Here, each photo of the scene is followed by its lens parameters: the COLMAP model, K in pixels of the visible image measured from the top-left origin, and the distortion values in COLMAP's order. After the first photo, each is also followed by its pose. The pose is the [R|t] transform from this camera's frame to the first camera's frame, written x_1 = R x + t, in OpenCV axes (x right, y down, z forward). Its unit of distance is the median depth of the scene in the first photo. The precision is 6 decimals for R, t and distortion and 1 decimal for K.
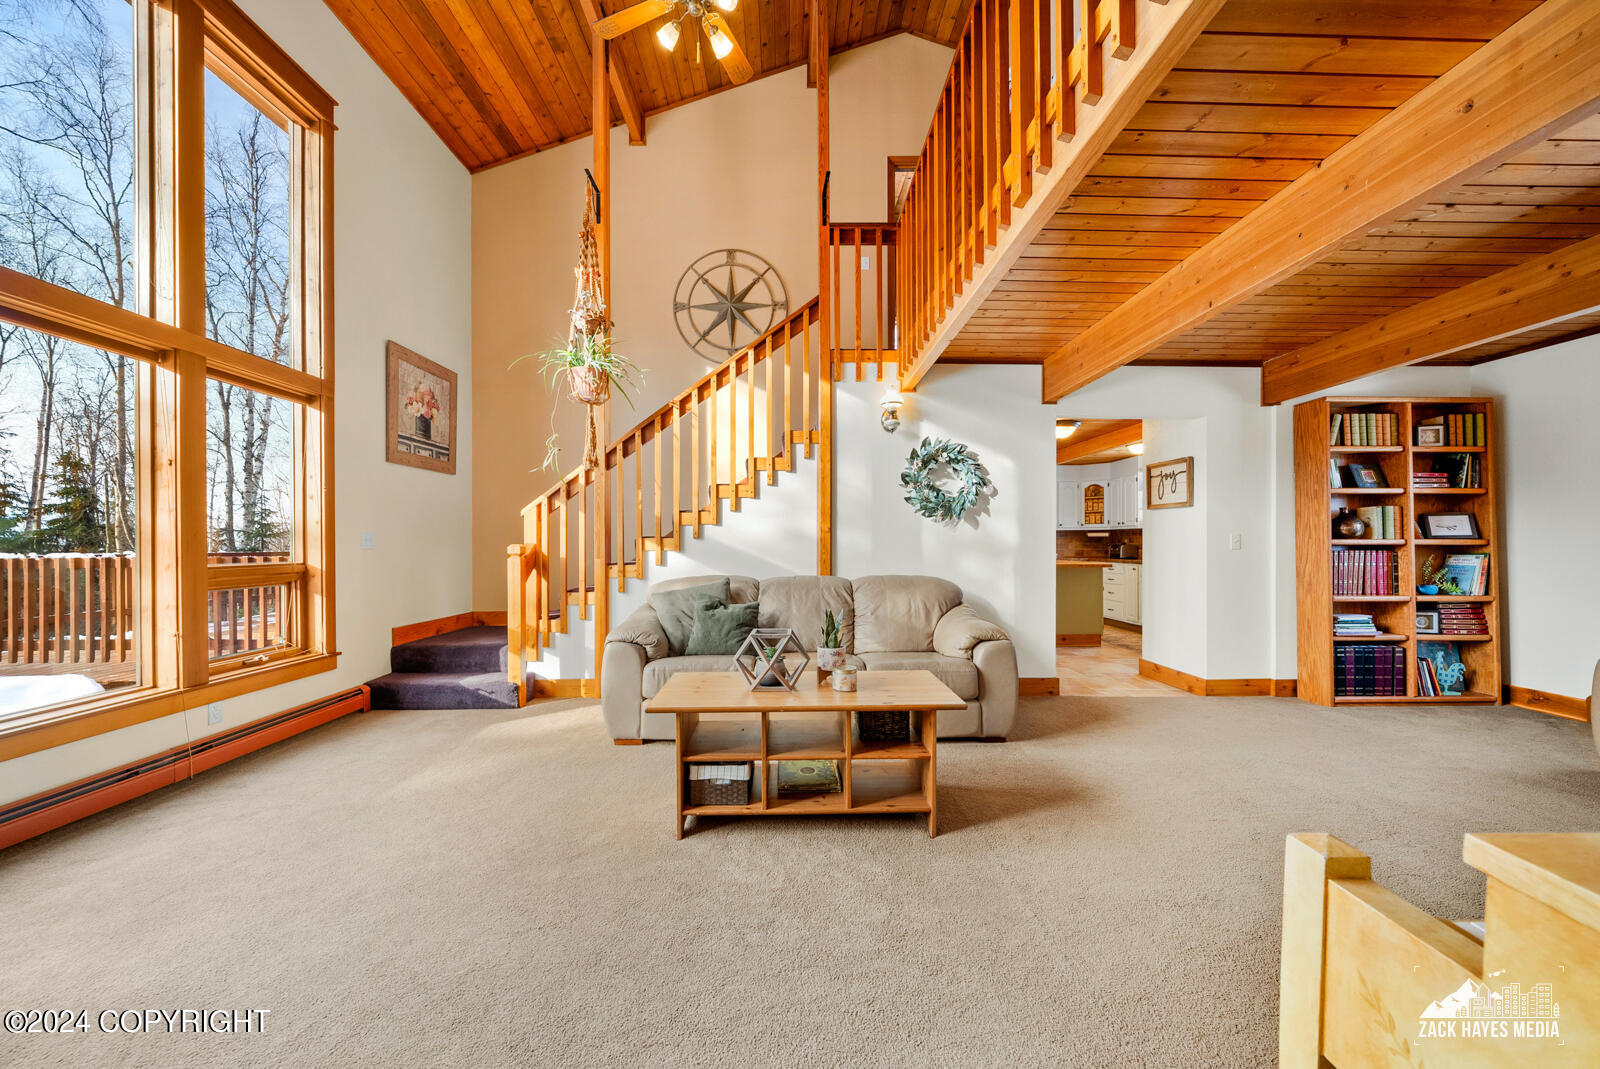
lens RADIAL K [[595.0, 0, 794.1], [0, 595.0, 540.1], [0, 0, 1]] dist [-0.010447, -0.000138]
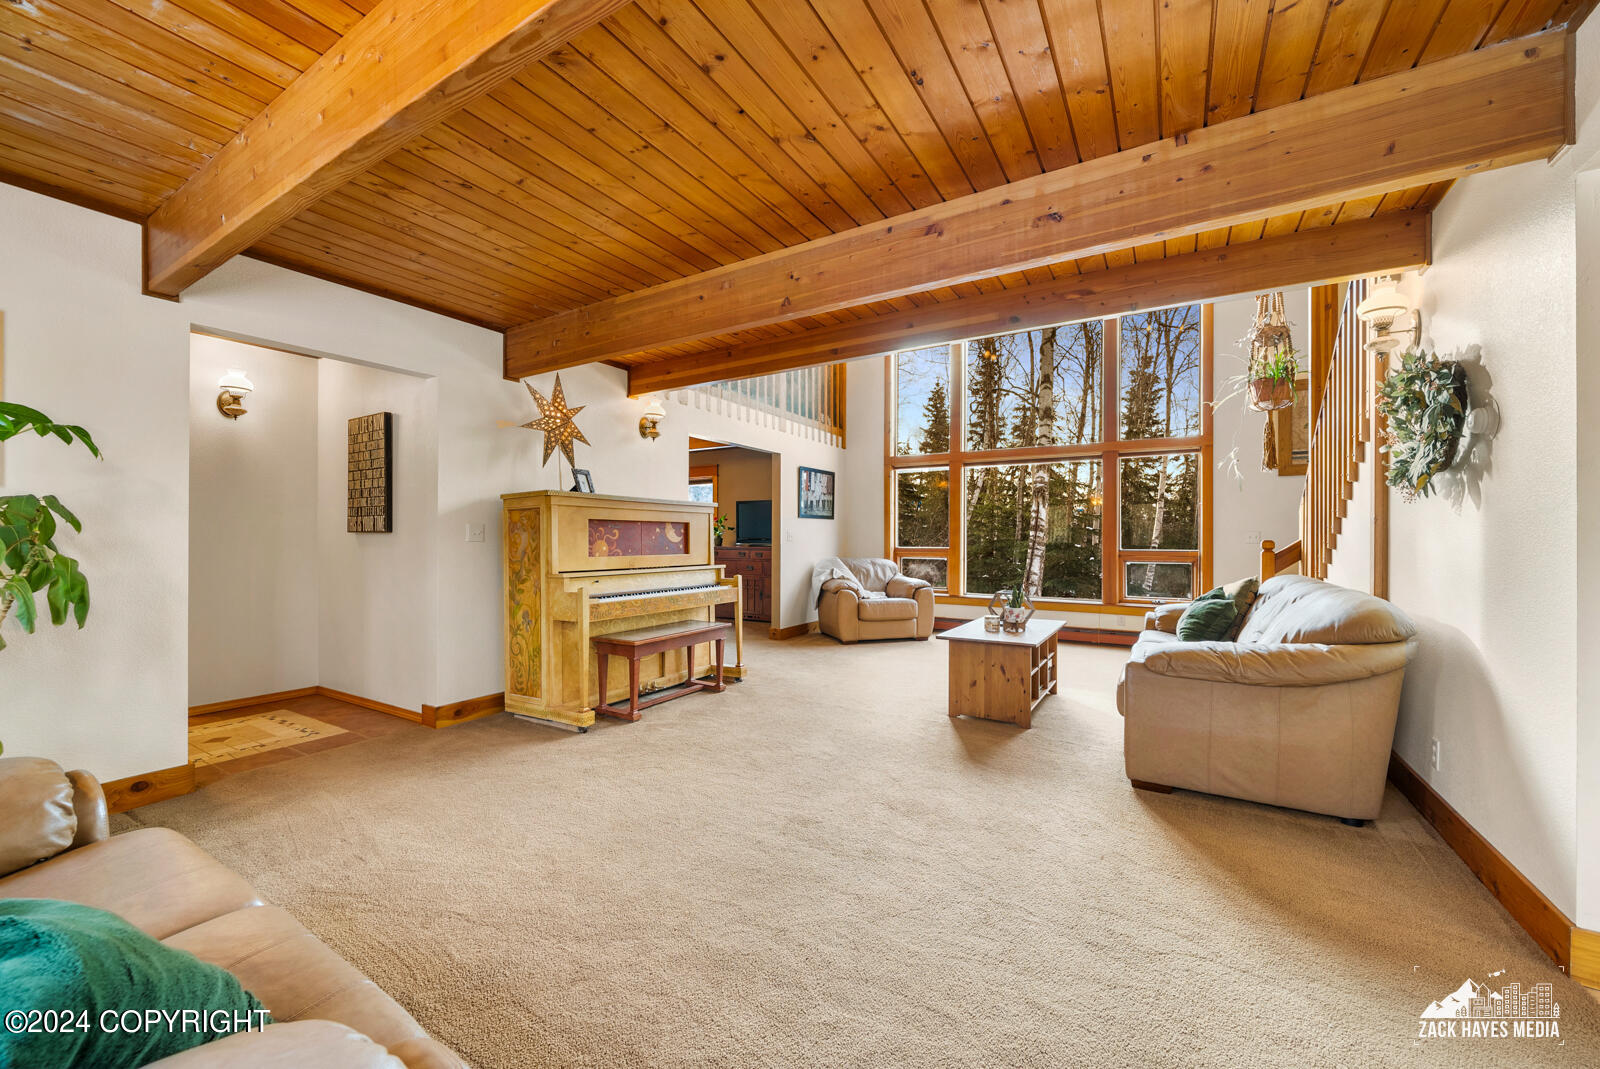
lens RADIAL K [[623.7, 0, 794.6], [0, 623.7, 538.1], [0, 0, 1]] dist [-0.002167, -0.000083]
pose [[-0.535852, -0.000683, -0.844312, 1.009407], [-0.002747, 0.999996, 0.000934, 0.005187], [0.844308, 0.002820, -0.535851, 0.822722]]
